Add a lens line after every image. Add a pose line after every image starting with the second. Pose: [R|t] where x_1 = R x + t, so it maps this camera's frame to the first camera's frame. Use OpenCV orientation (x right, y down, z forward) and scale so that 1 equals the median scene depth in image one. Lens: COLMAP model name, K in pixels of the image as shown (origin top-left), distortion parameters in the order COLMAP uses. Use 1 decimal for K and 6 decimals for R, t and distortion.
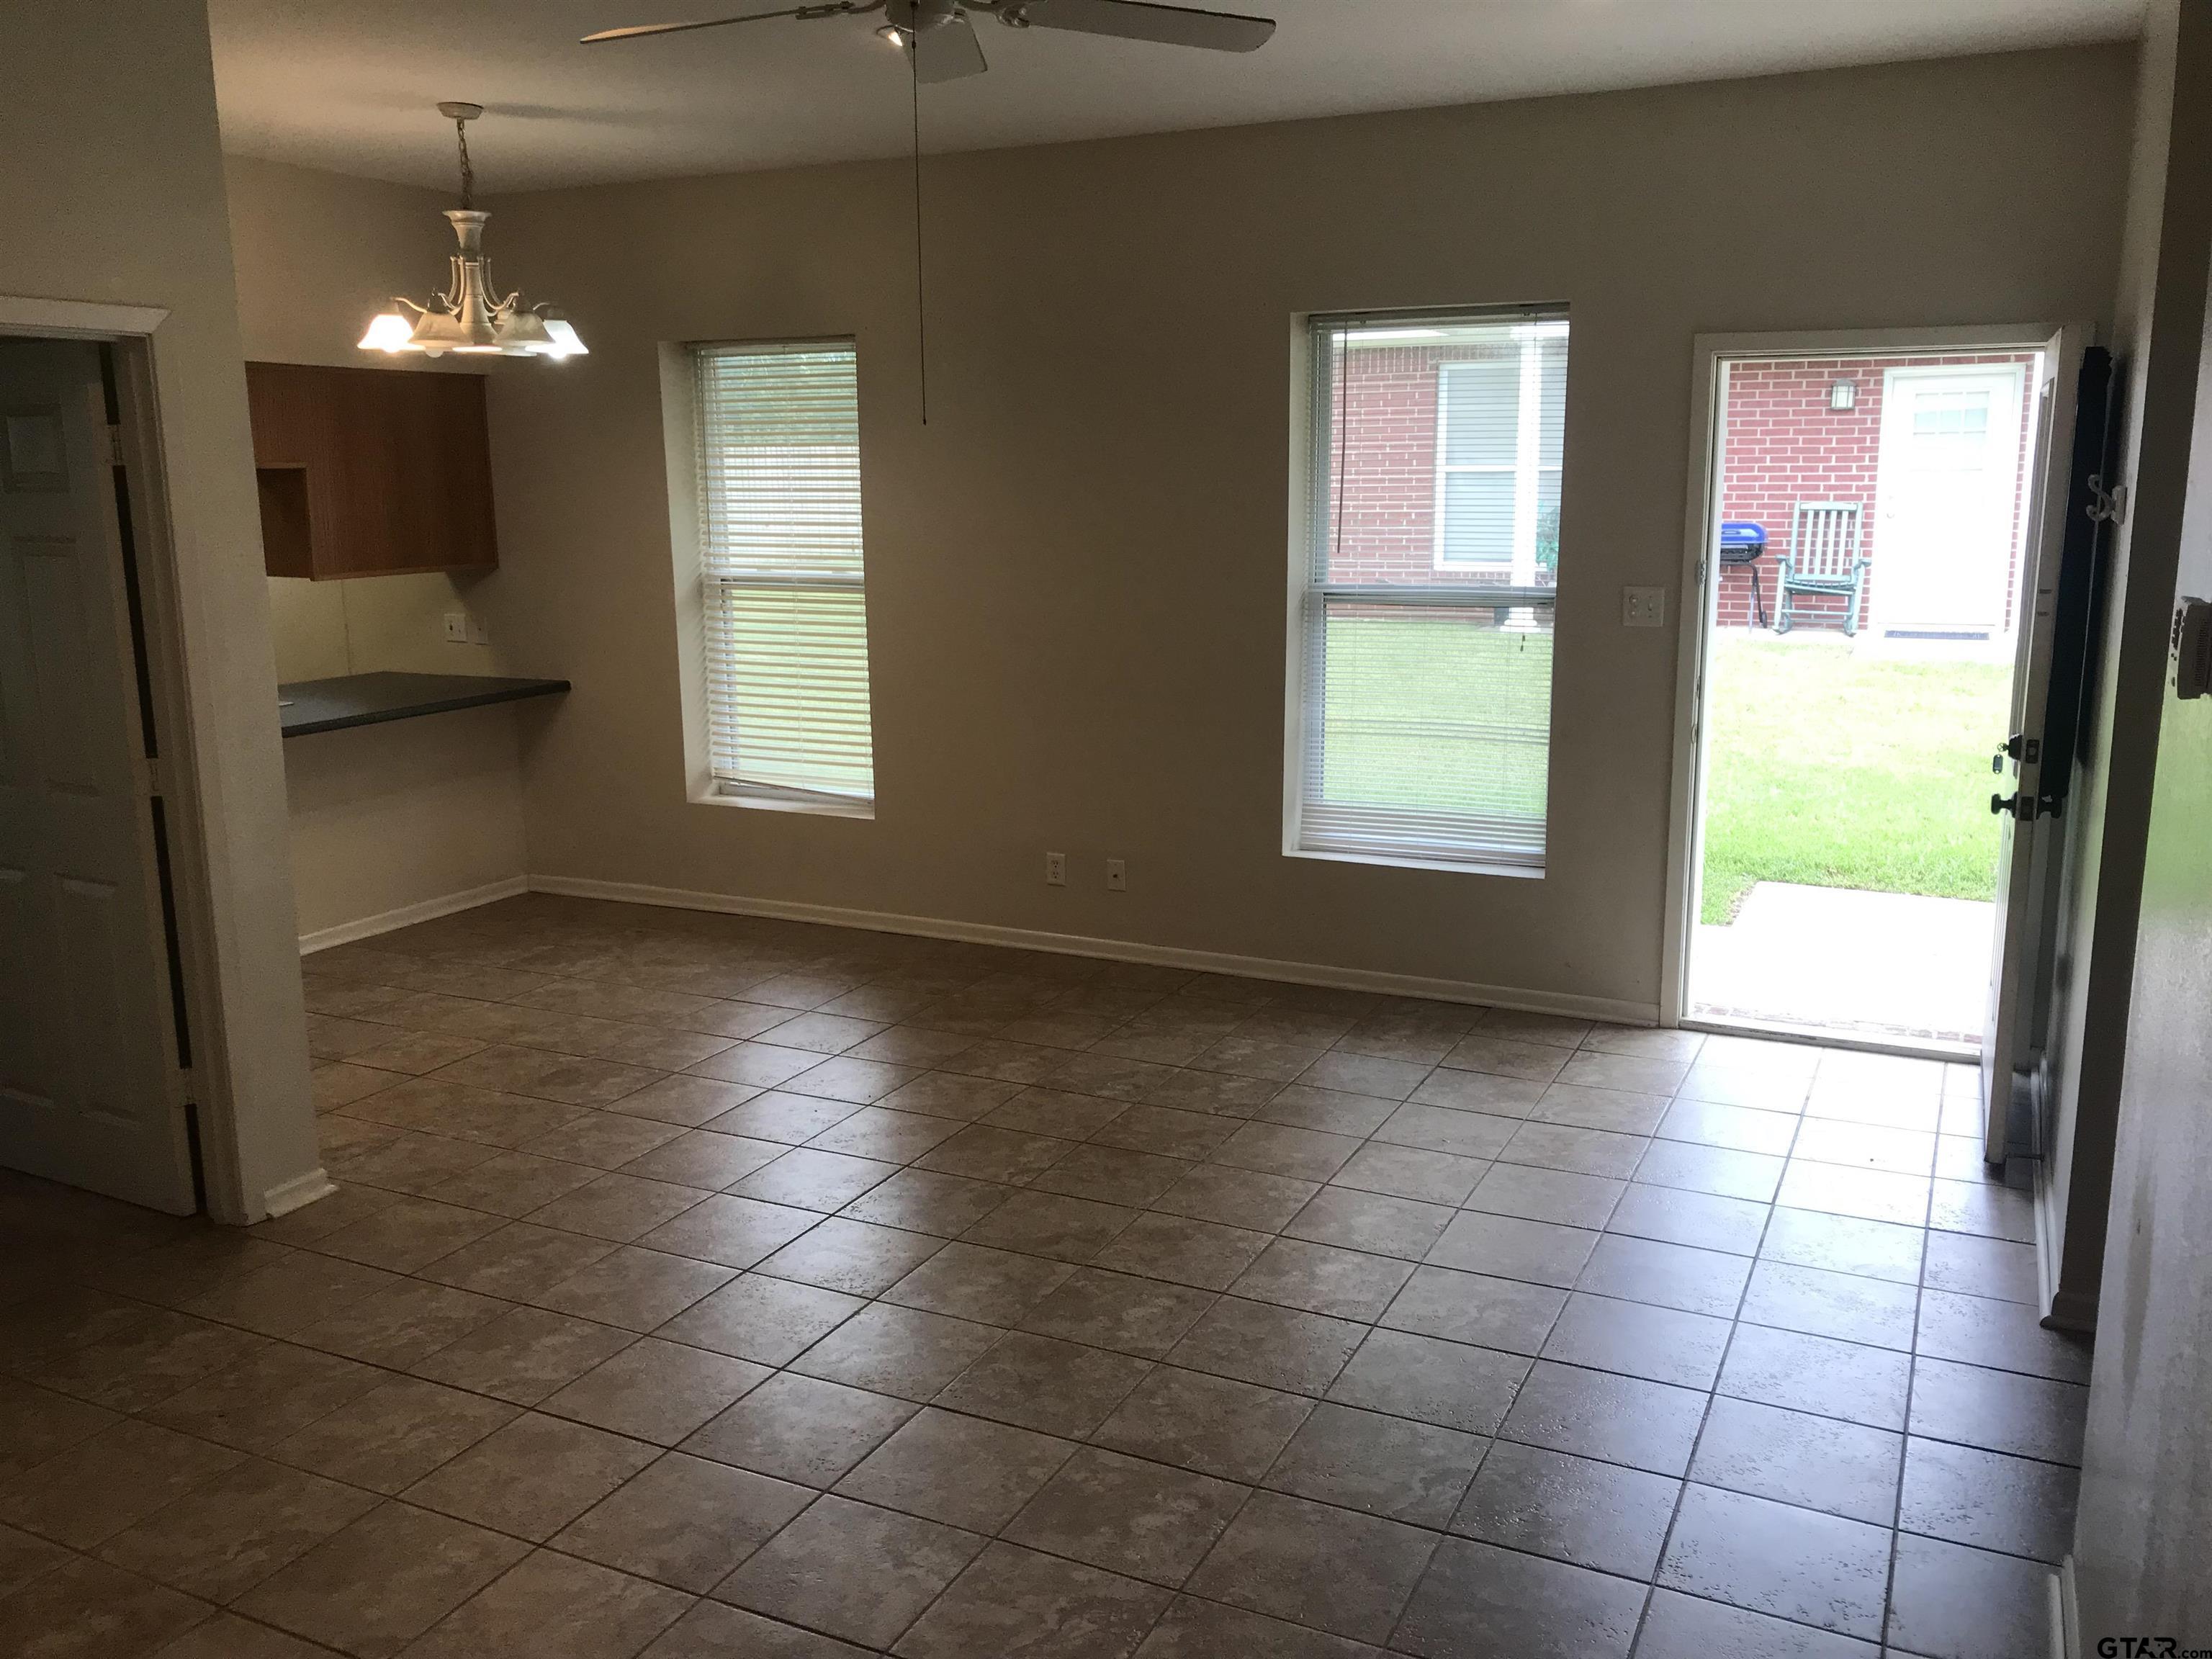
lens RADIAL K [[1813.5, 0, 1130.5], [0, 1813.5, 829.0], [0, 0, 1]] dist [-0.015365, -0.015568]
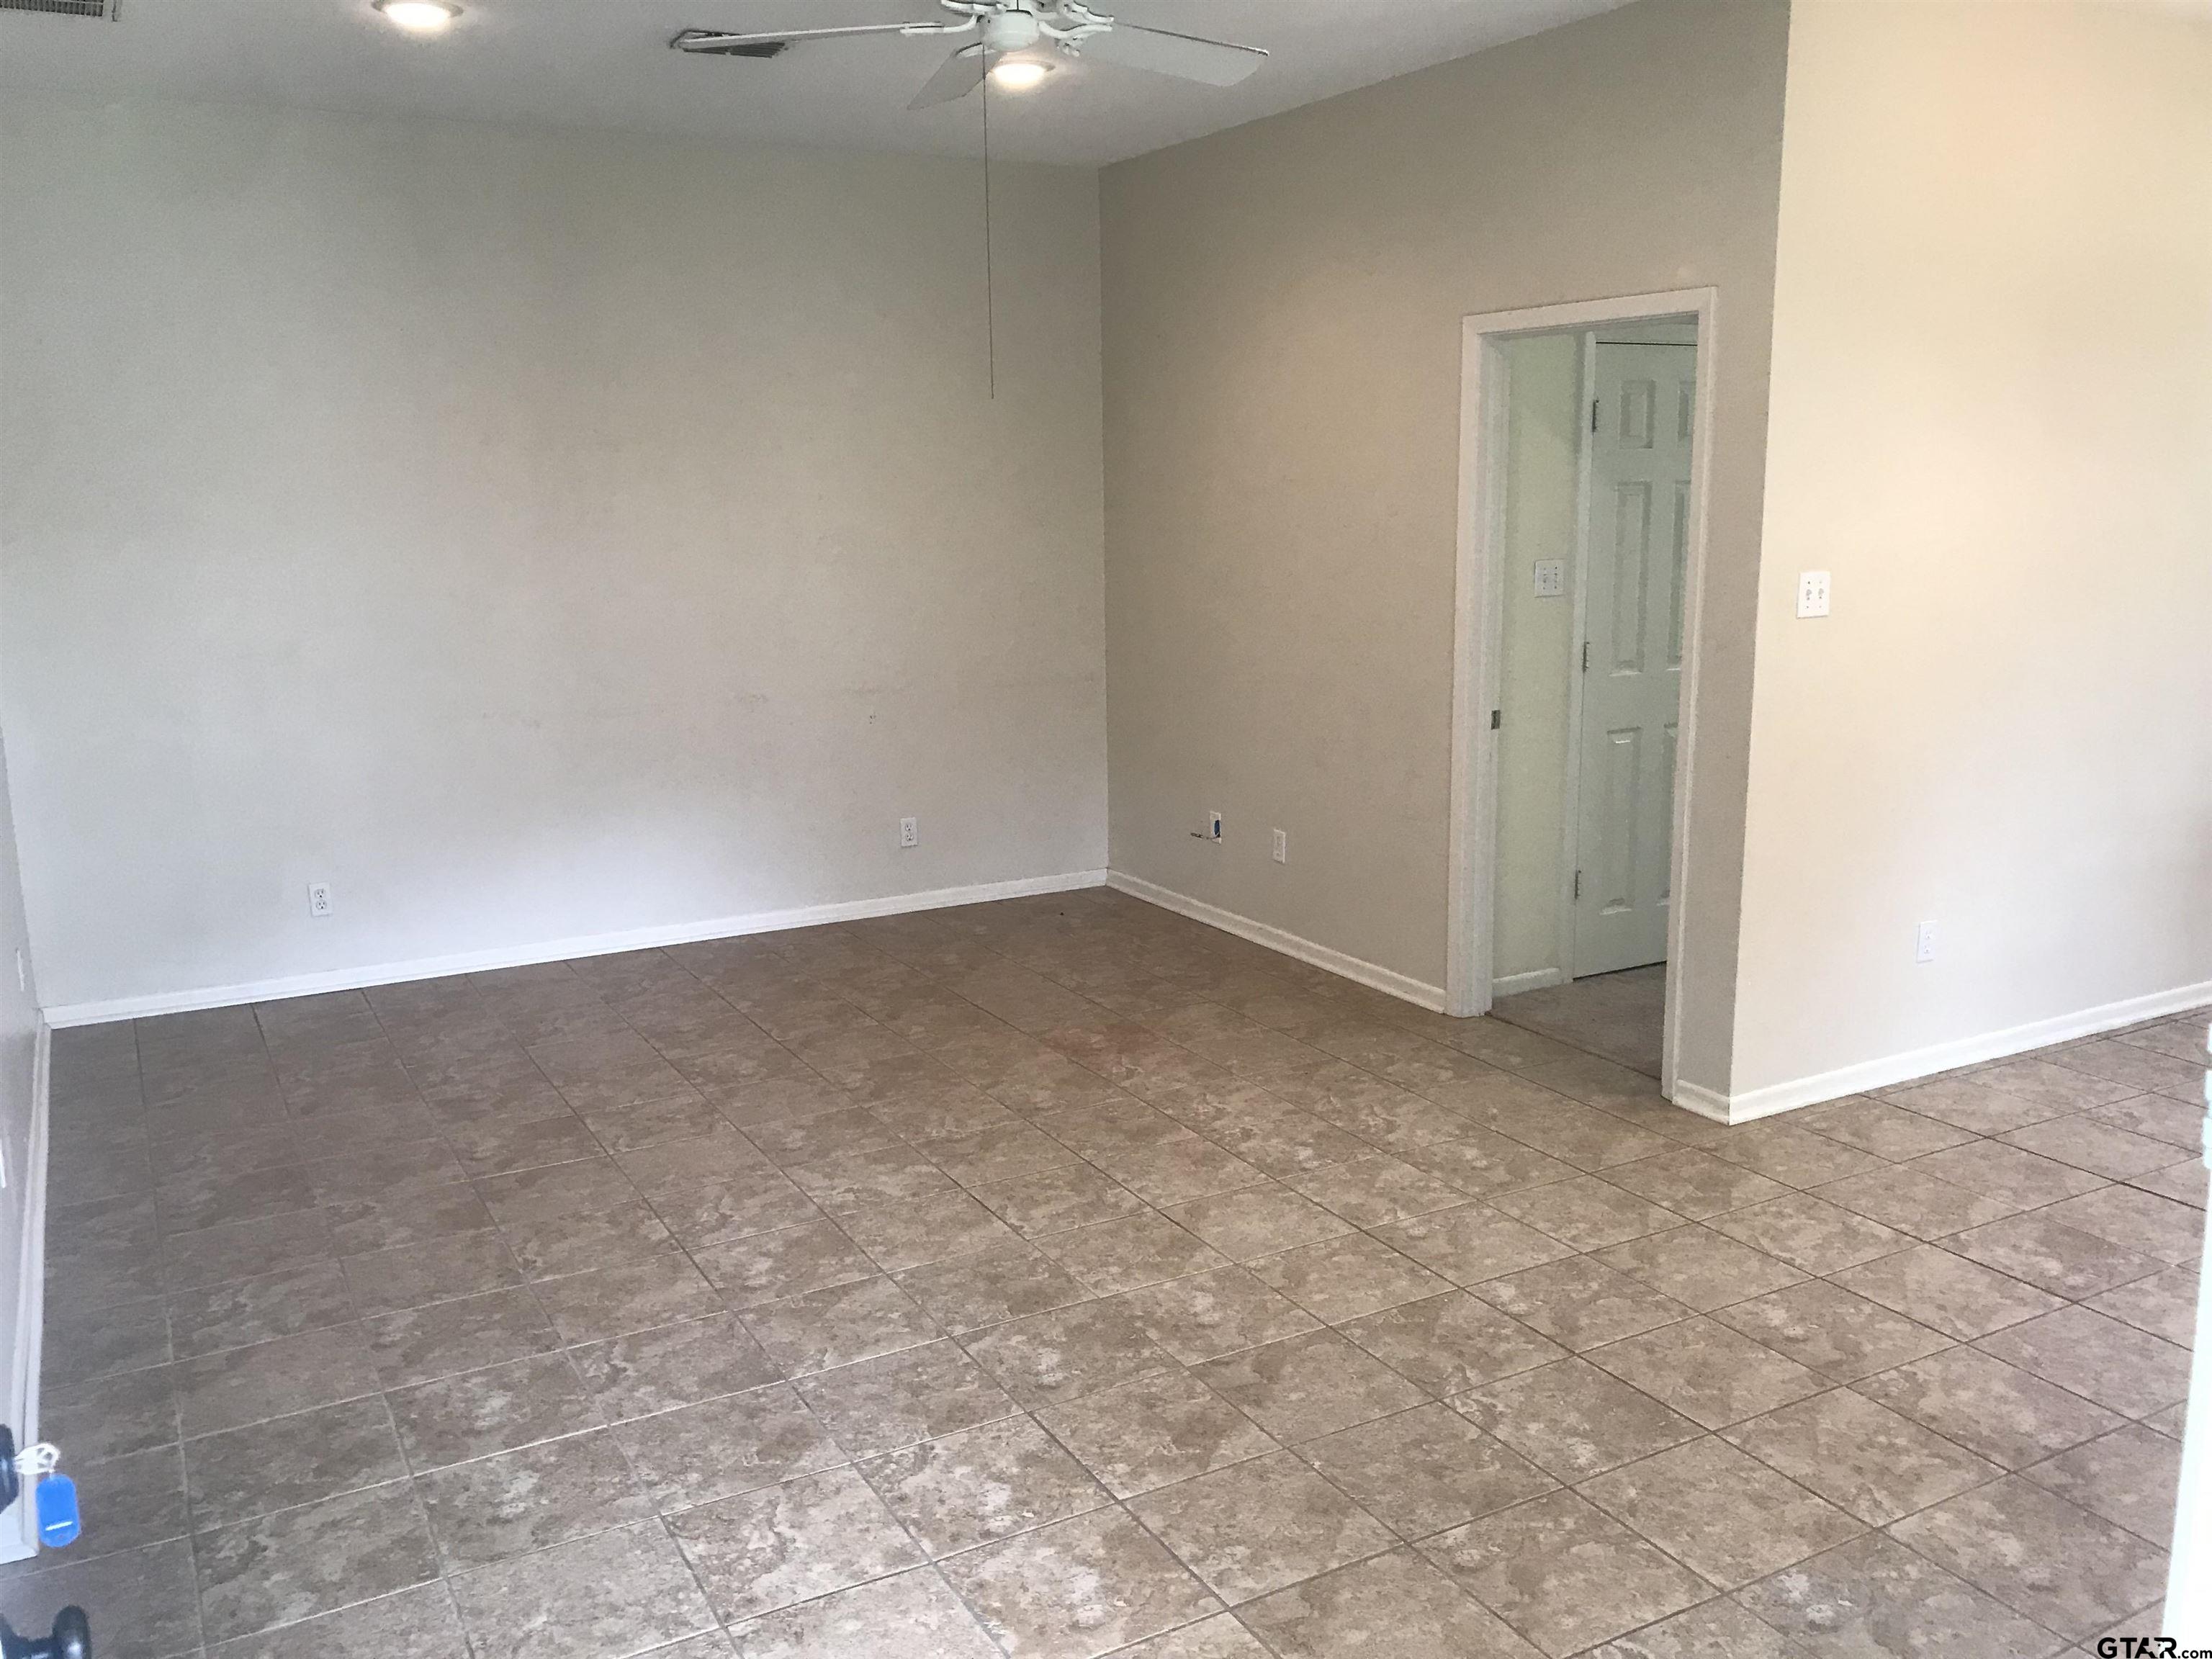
lens RADIAL K [[1842.7, 0, 1106.0], [0, 1842.7, 829.5], [0, 0, 1]] dist [0.025805, -0.017374]
pose [[-0.585616, 0.174285, -0.791631, 0.672444], [-0.141383, 0.939680, 0.311469, -0.276869], [0.798164, 0.294324, -0.525650, 1.415762]]
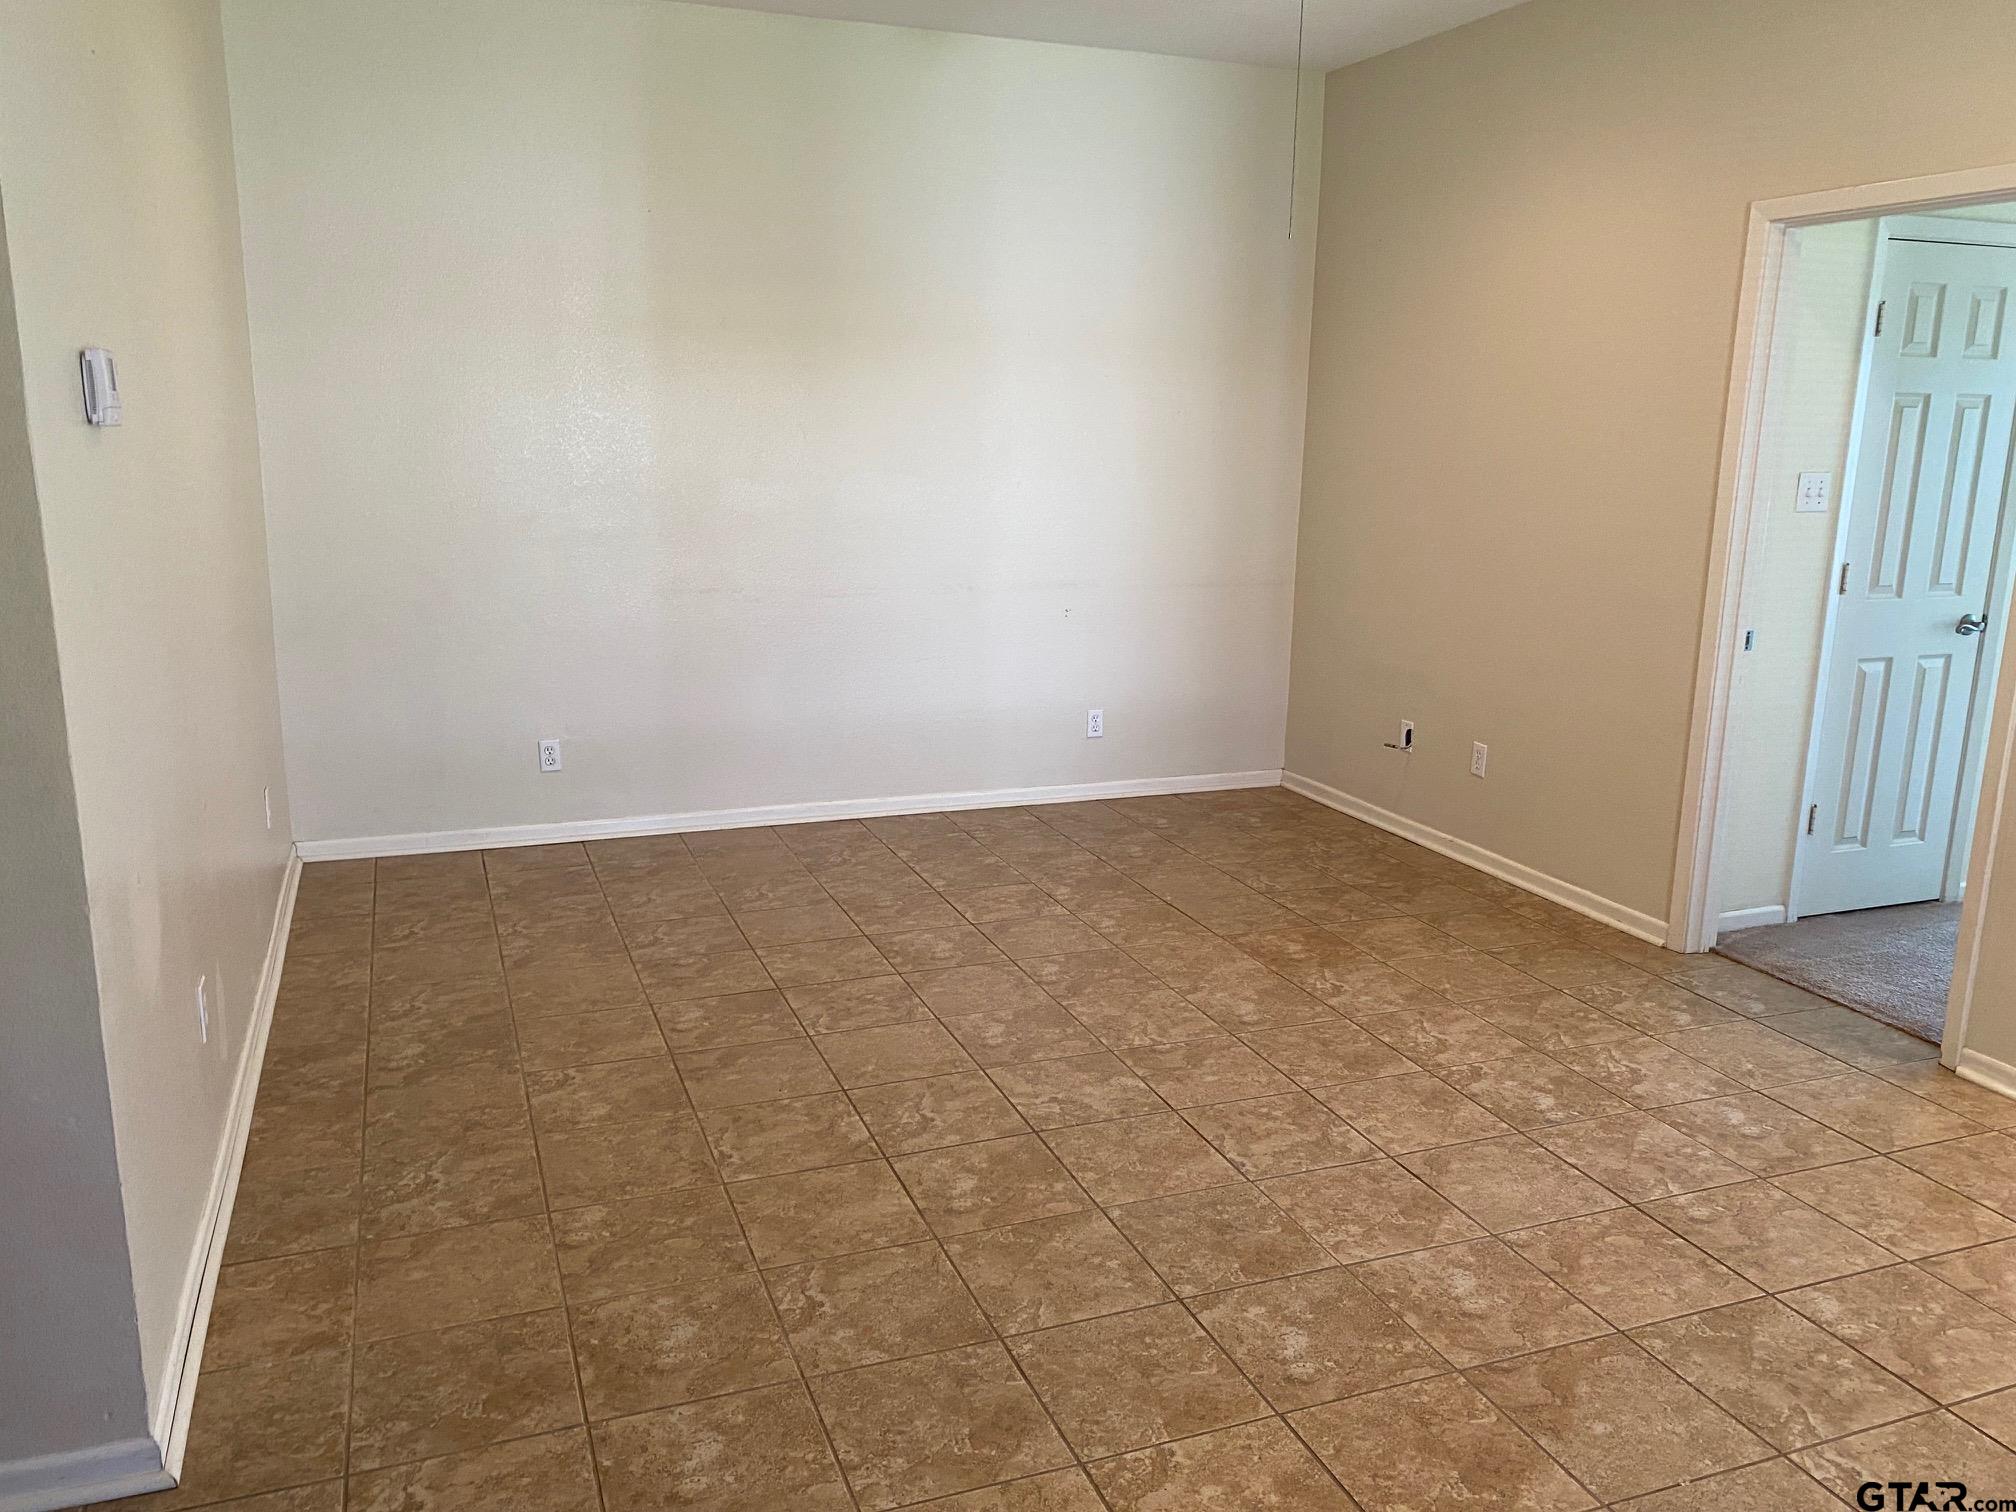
lens RADIAL K [[1549.3, 0, 1003.9], [0, 1549.3, 748.1], [0, 0, 1]] dist [0.008973, -0.008710]
pose [[-0.694331, 0.149234, -0.704013, 0.529700], [-0.153044, 0.925266, 0.347073, -0.190807], [0.703194, 0.348729, -0.619602, 1.225309]]
